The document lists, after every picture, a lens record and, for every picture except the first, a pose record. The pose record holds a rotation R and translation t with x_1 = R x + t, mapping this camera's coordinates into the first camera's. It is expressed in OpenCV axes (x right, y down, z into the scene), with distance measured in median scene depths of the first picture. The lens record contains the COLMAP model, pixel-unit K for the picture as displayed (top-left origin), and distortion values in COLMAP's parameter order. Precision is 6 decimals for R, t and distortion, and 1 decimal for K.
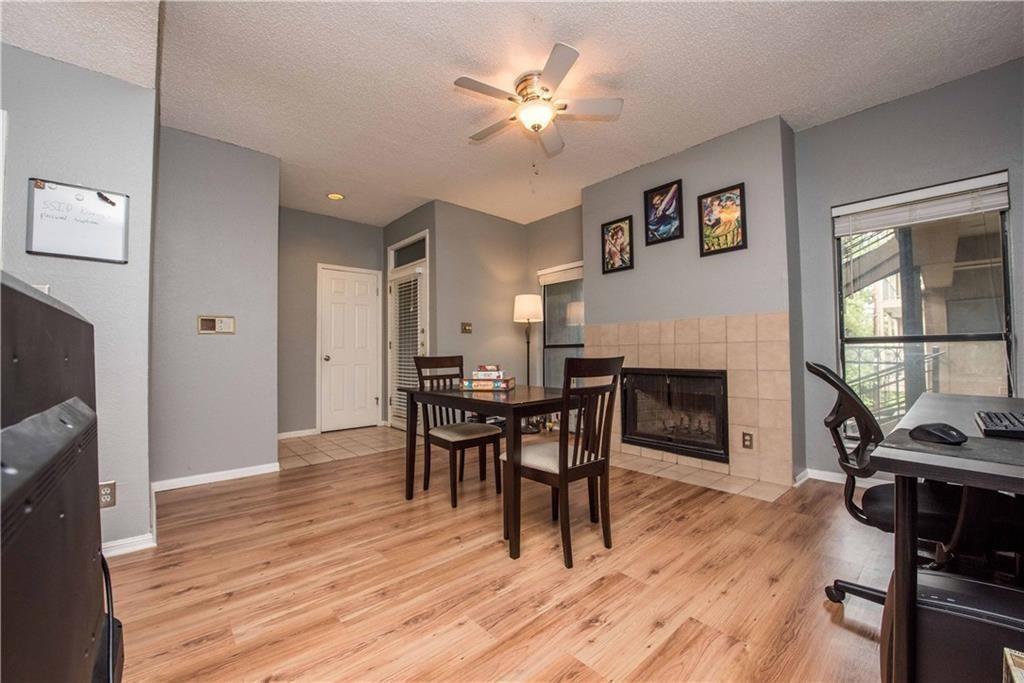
lens RADIAL K [[401.8, 0, 512.0], [0, 401.8, 341.5], [0, 0, 1]] dist [-0.022716, -0.000035]
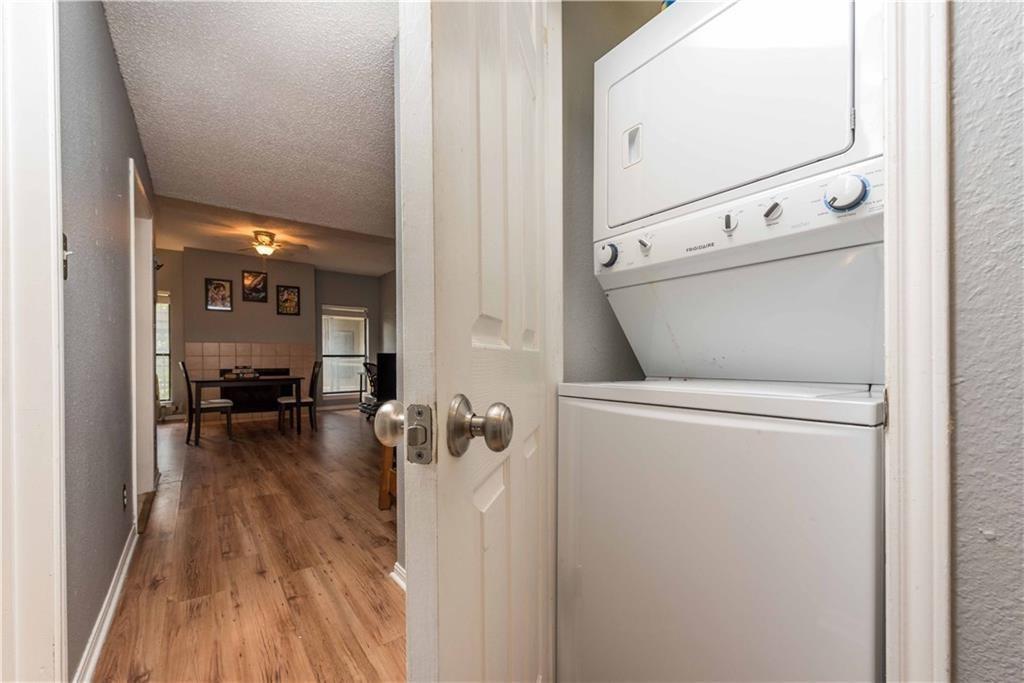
lens RADIAL K [[401.3, 0, 511.7], [0, 401.3, 362.2], [0, 0, 1]] dist [-0.000030, -0.000007]
pose [[0.061519, 0.002499, 0.998103, -1.487952], [-0.021952, 0.999758, -0.001150, 0.013238], [-0.997864, -0.021839, 0.061559, -0.346639]]
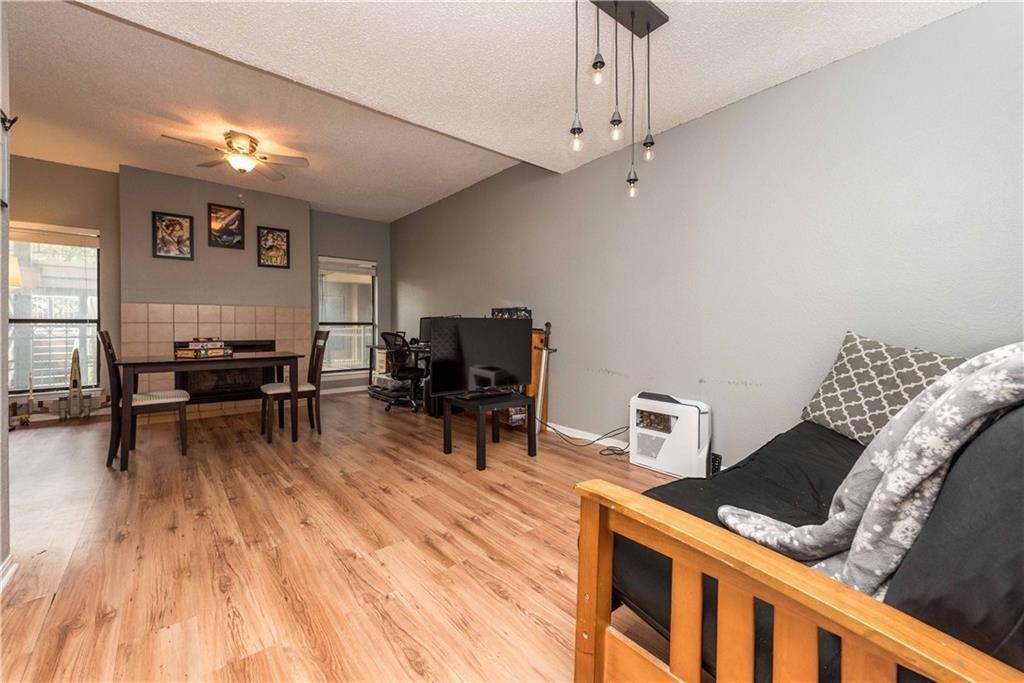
lens RADIAL K [[396.8, 0, 513.5], [0, 396.8, 327.4], [0, 0, 1]] dist [0.000287, -0.000154]
pose [[0.004875, 0.012787, 0.999906, -0.994337], [-0.020140, 0.999717, -0.012686, 0.020010], [-0.999785, -0.020076, 0.005132, 0.011118]]
